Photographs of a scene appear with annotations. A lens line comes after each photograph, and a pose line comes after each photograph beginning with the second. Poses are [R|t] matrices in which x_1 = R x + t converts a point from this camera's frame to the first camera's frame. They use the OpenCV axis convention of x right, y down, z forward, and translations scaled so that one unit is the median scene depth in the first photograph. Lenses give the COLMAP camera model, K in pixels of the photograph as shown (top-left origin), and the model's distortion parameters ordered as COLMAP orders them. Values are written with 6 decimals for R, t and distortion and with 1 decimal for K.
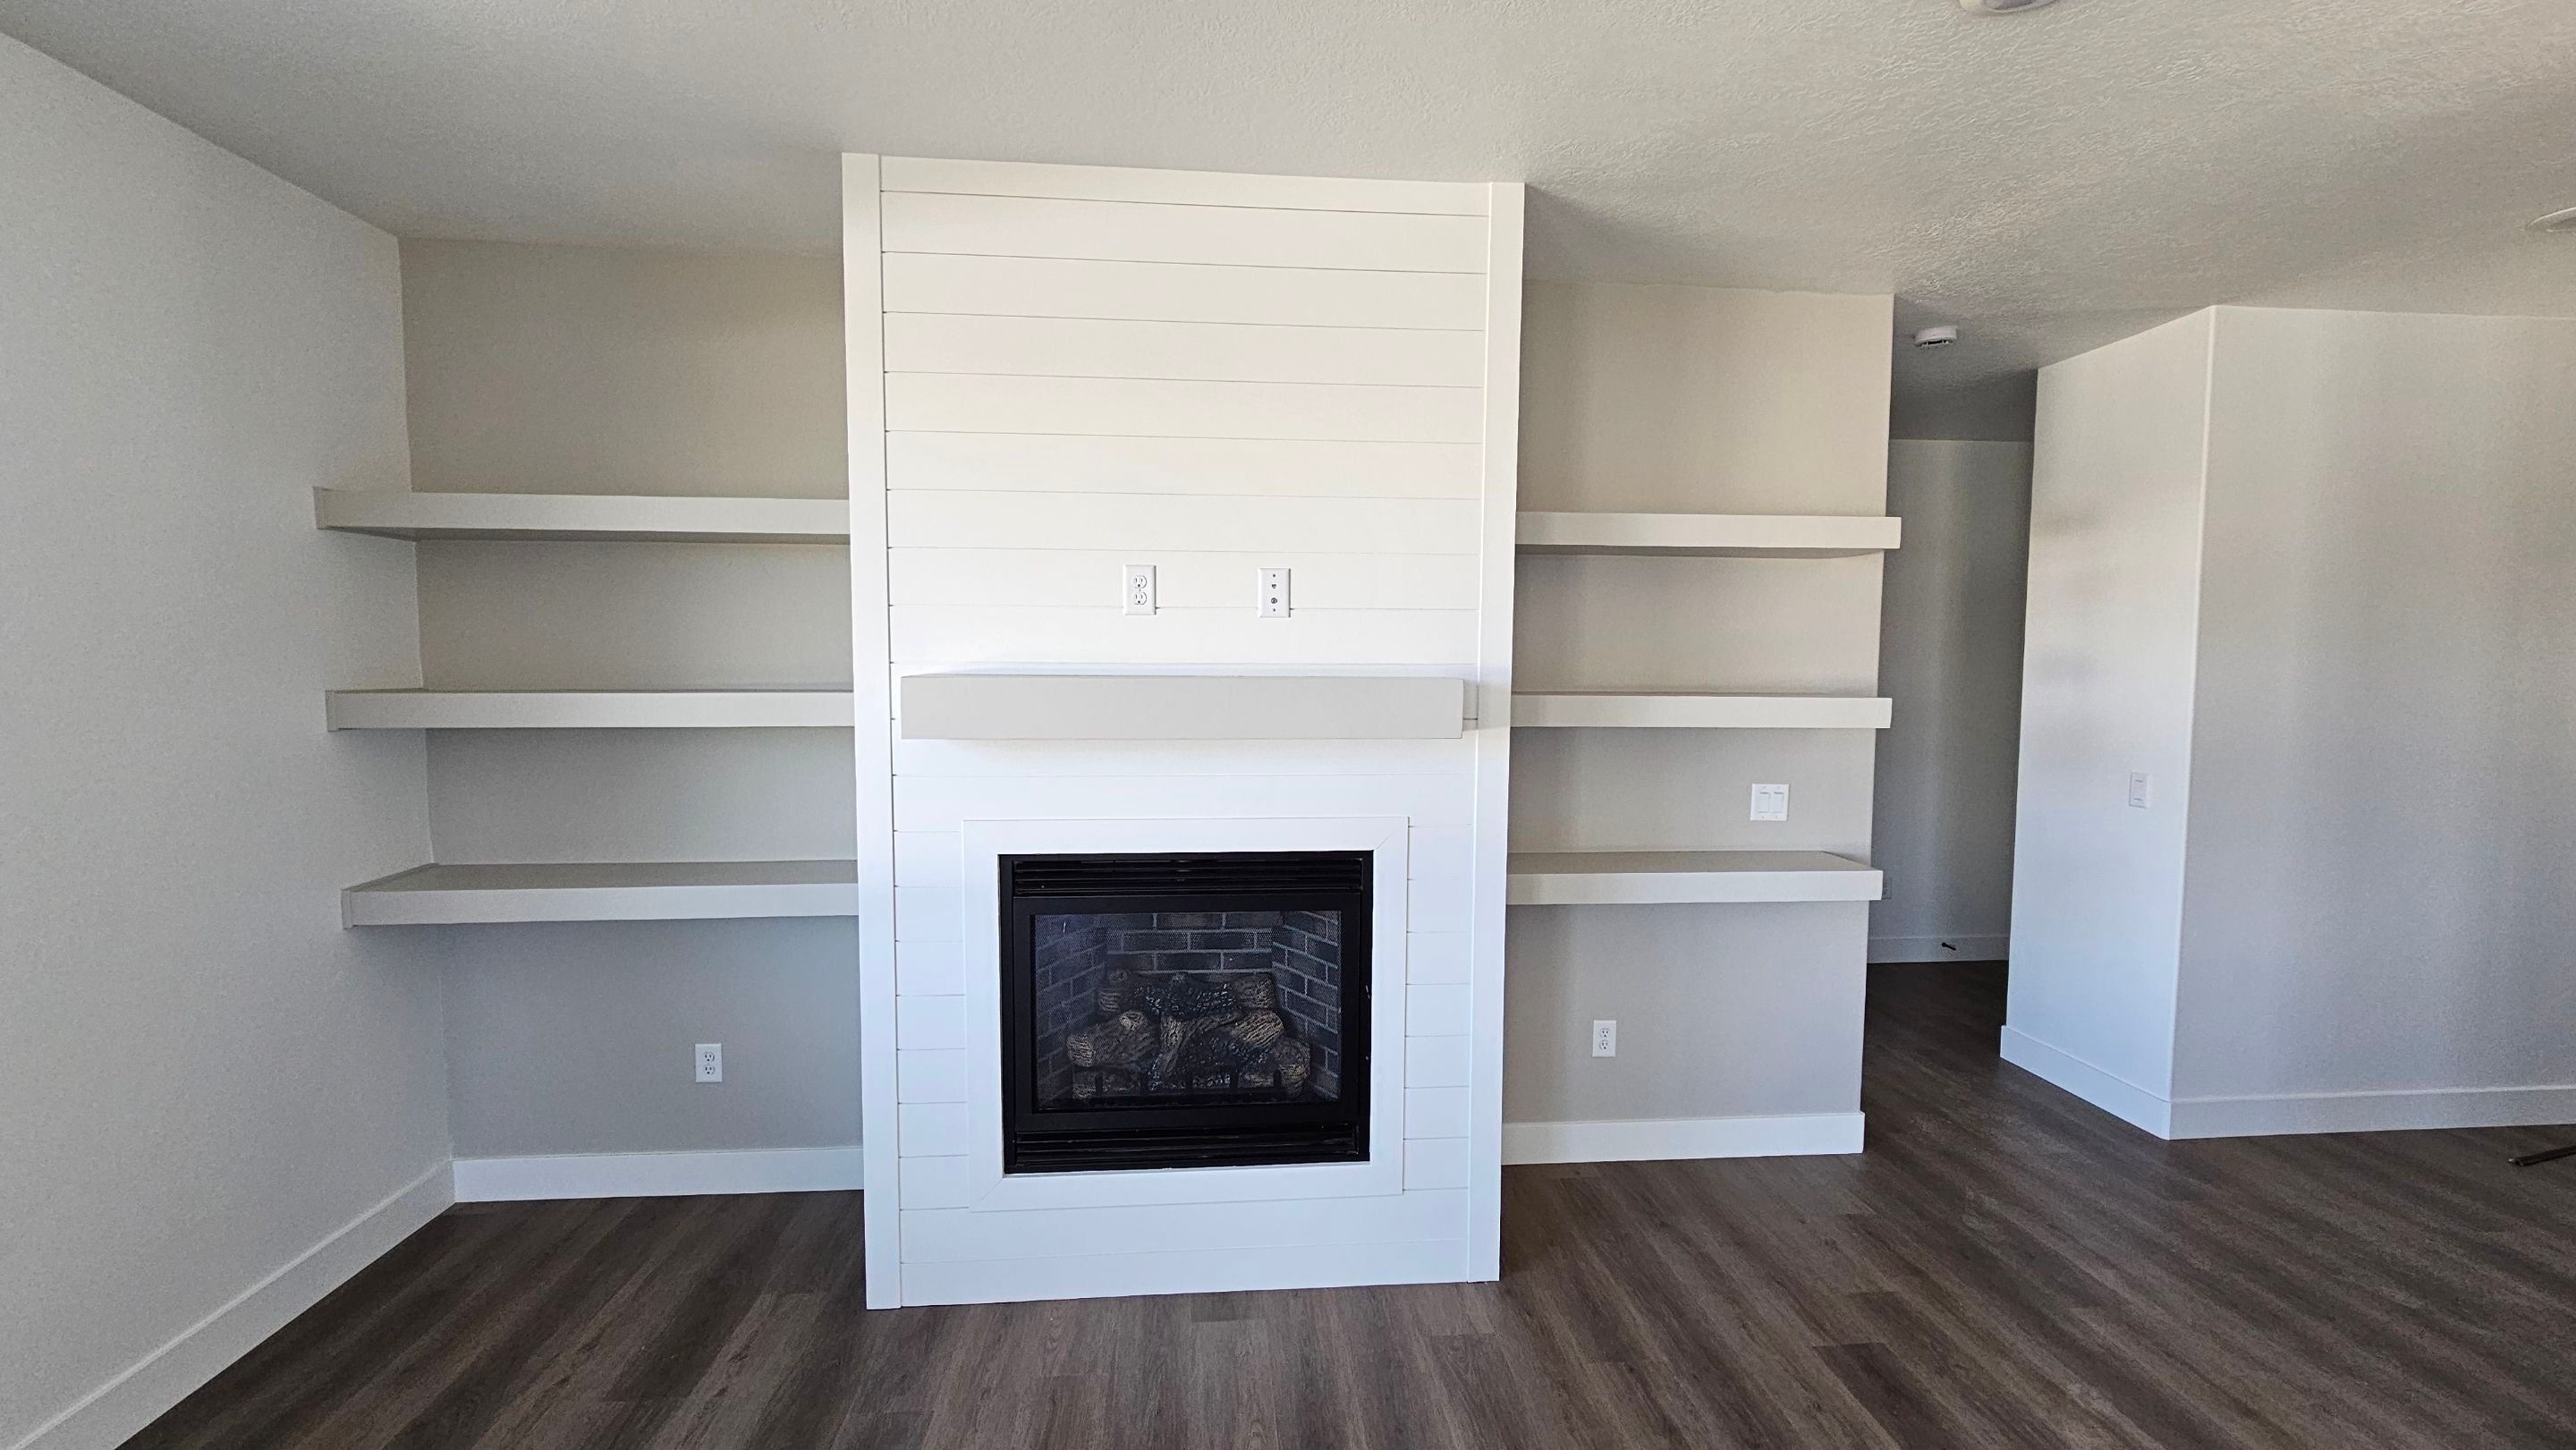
lens RADIAL K [[1053.1, 0, 1288.0], [0, 1053.1, 725.0], [0, 0, 1]] dist [0.005037, -0.000006]
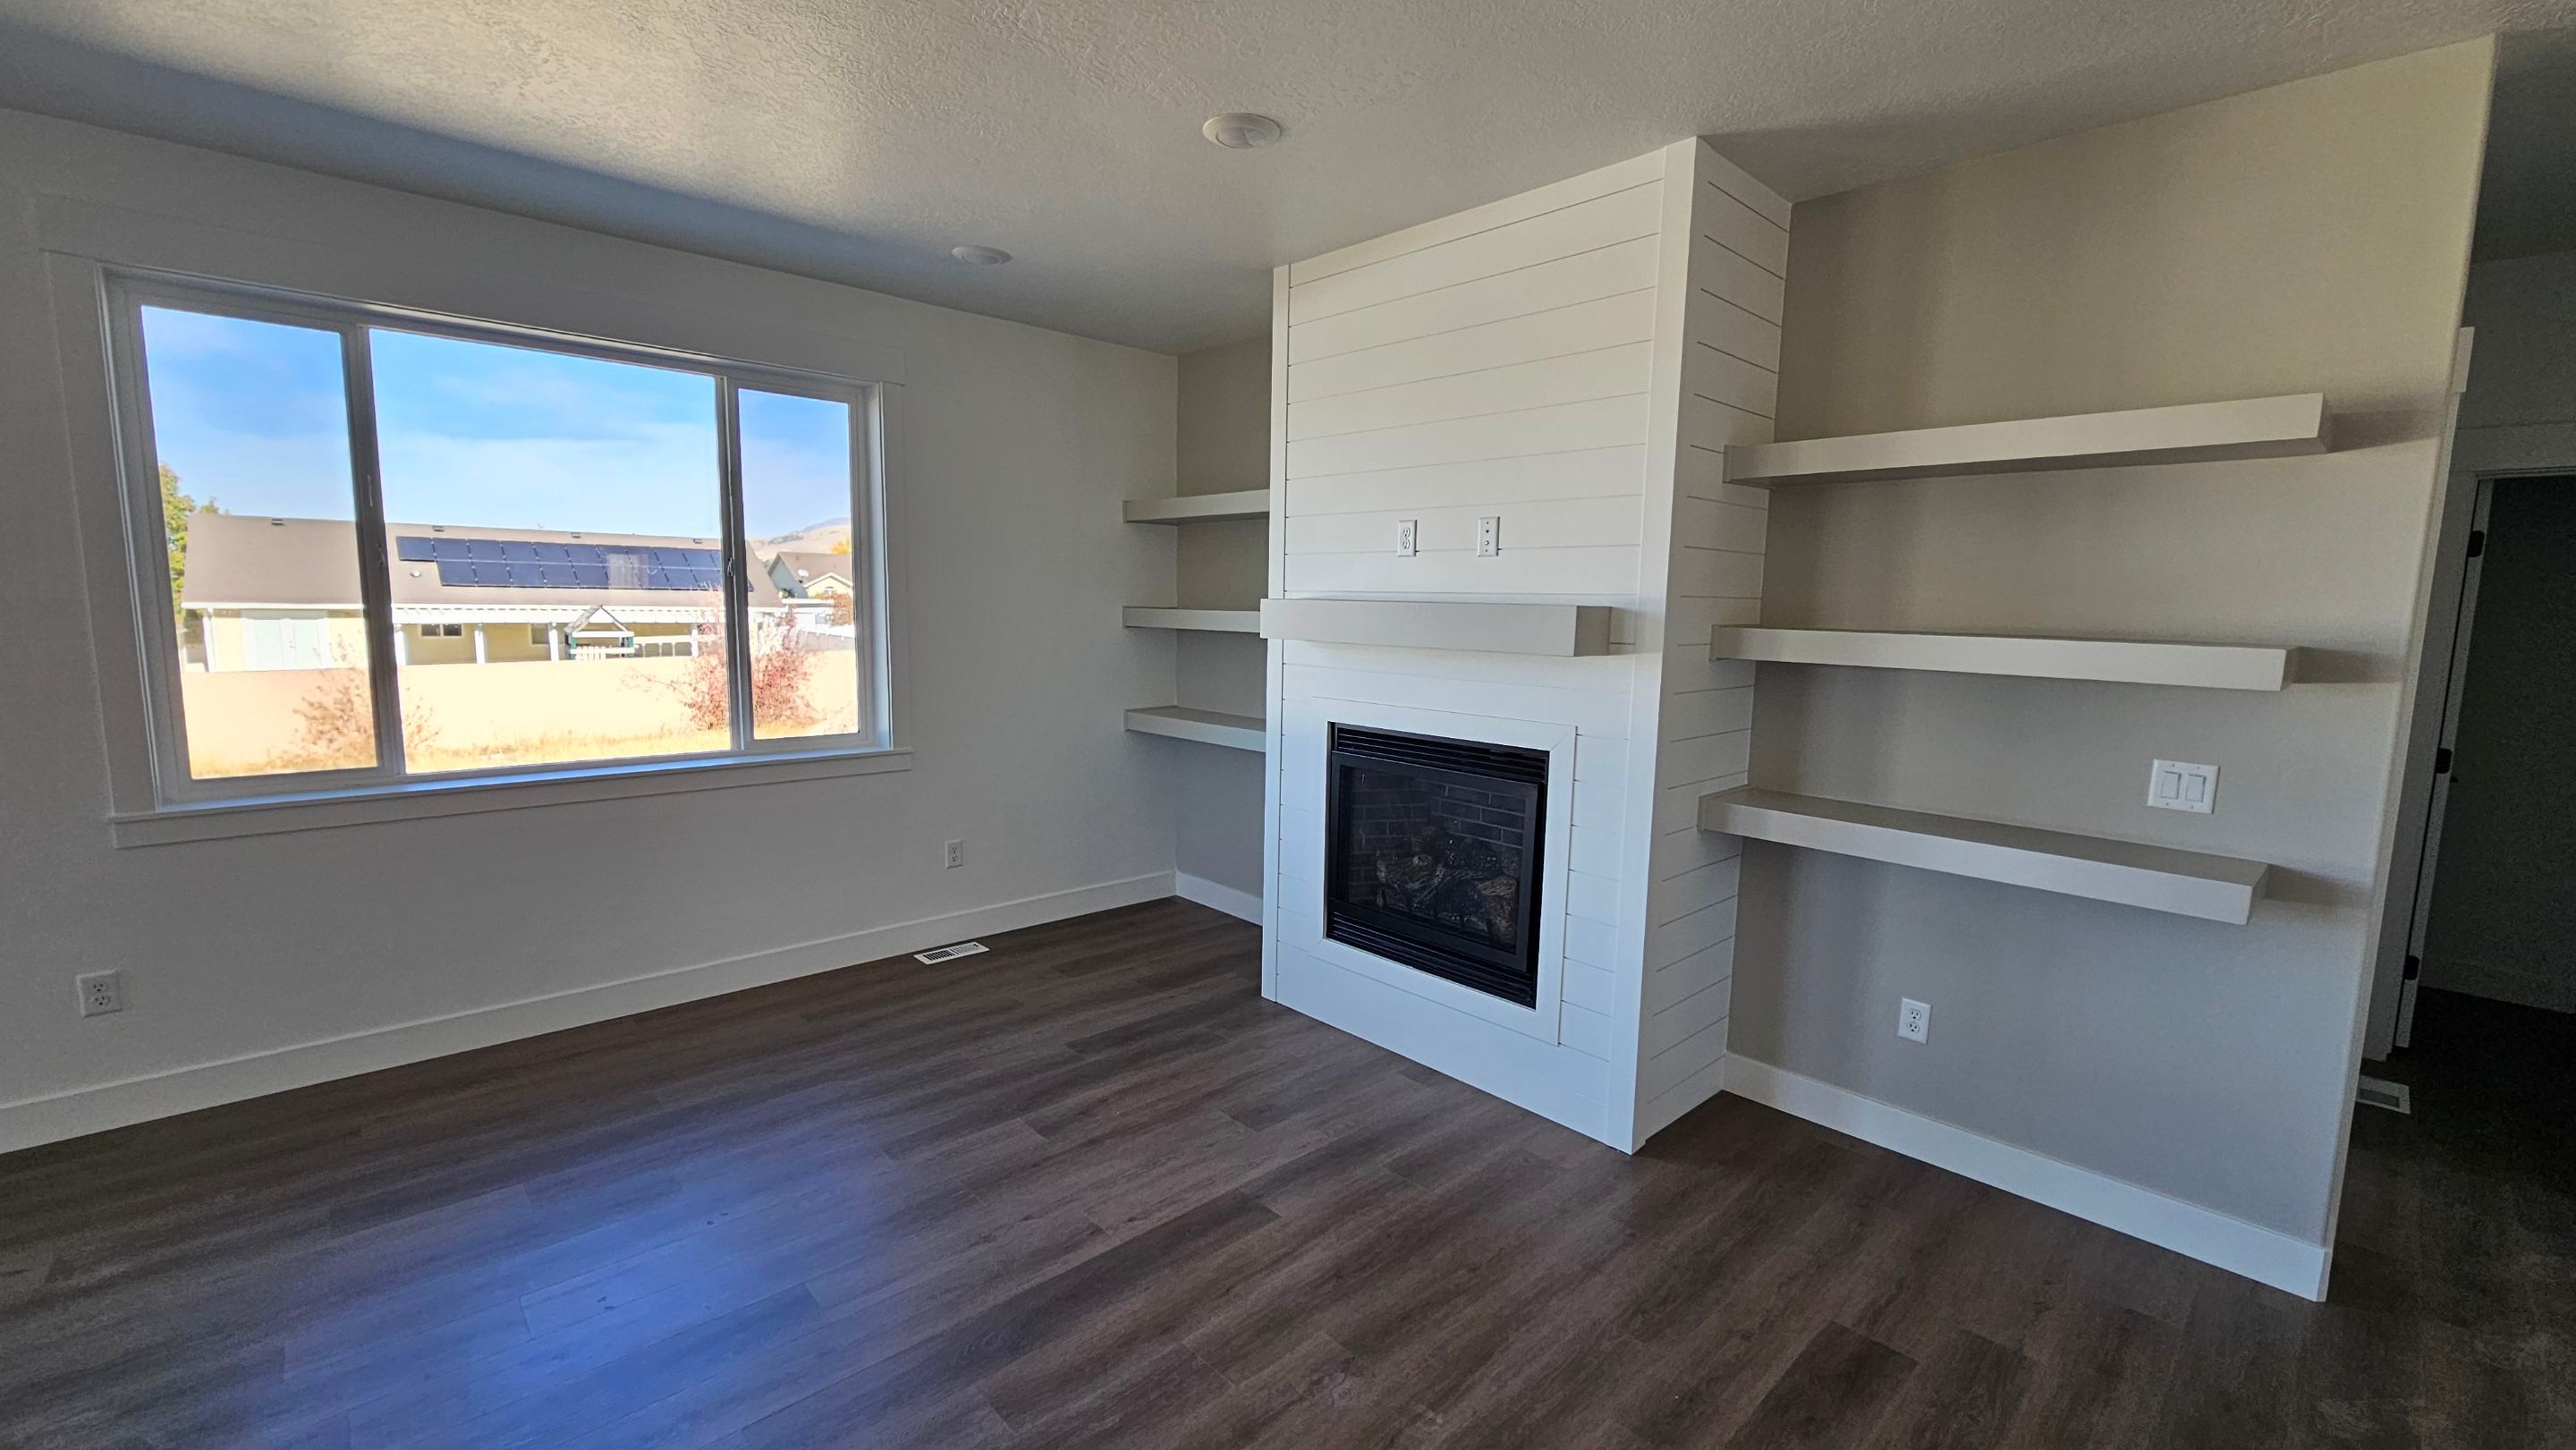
lens RADIAL K [[1053.1, 0, 1288.0], [0, 1053.1, 725.0], [0, 0, 1]] dist [0.005037, -0.000006]
pose [[0.622041, 0.100295, -0.776535, 0.801266], [-0.065789, 0.994950, 0.075805, 0.017362], [0.780216, 0.003934, 0.625498, 0.025189]]
